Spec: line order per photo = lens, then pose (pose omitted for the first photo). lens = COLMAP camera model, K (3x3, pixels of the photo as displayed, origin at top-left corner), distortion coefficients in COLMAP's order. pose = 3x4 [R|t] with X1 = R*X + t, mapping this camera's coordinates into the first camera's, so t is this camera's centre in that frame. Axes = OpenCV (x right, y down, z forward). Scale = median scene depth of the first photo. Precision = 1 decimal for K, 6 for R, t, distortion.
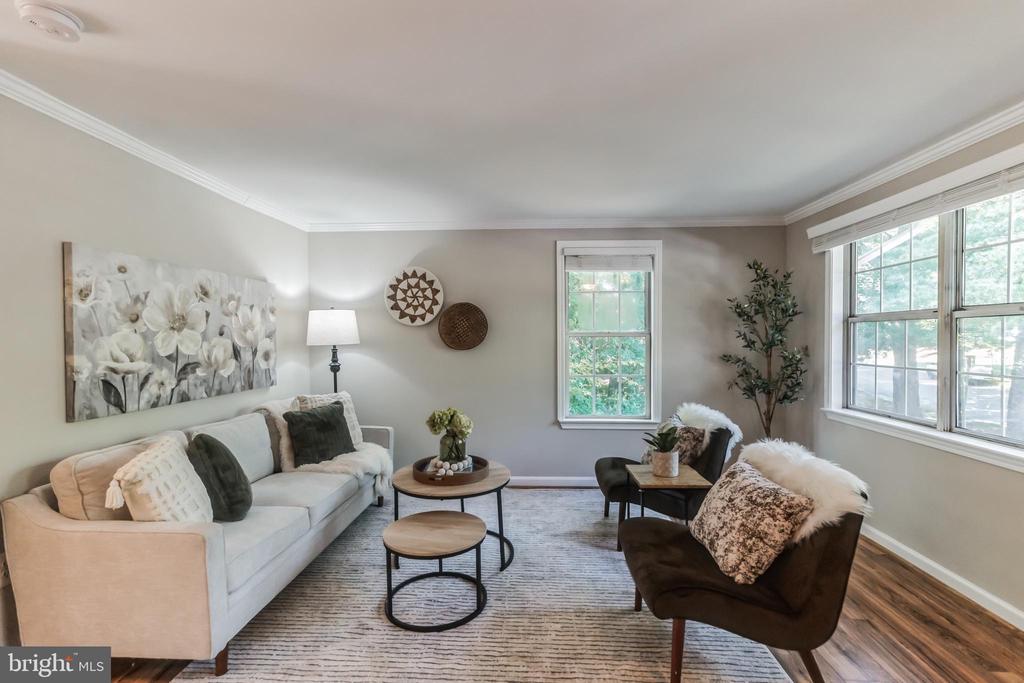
lens RADIAL K [[456.7, 0, 514.7], [0, 456.7, 345.6], [0, 0, 1]] dist [0.003799, 0.000968]
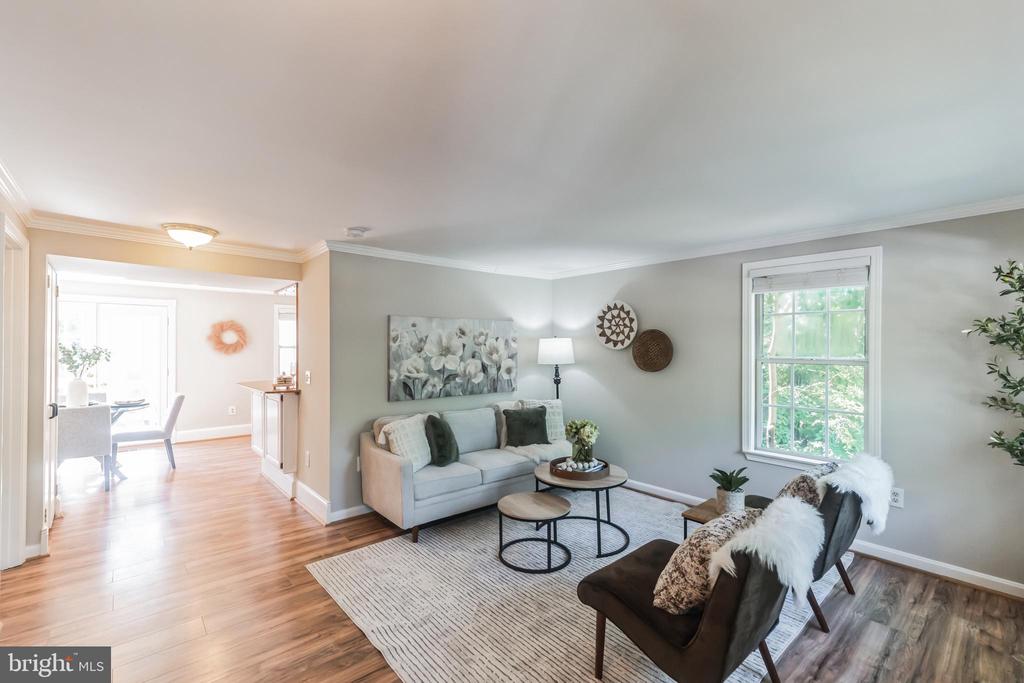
lens RADIAL K [[456.7, 0, 521.9], [0, 456.7, 342.2], [0, 0, 1]] dist [0.003799, 0.000968]
pose [[0.693477, 0.001455, -0.720477, 0.604331], [-0.016880, 0.999756, -0.014228, -0.053325], [0.720281, 0.022028, 0.693333, -0.004782]]
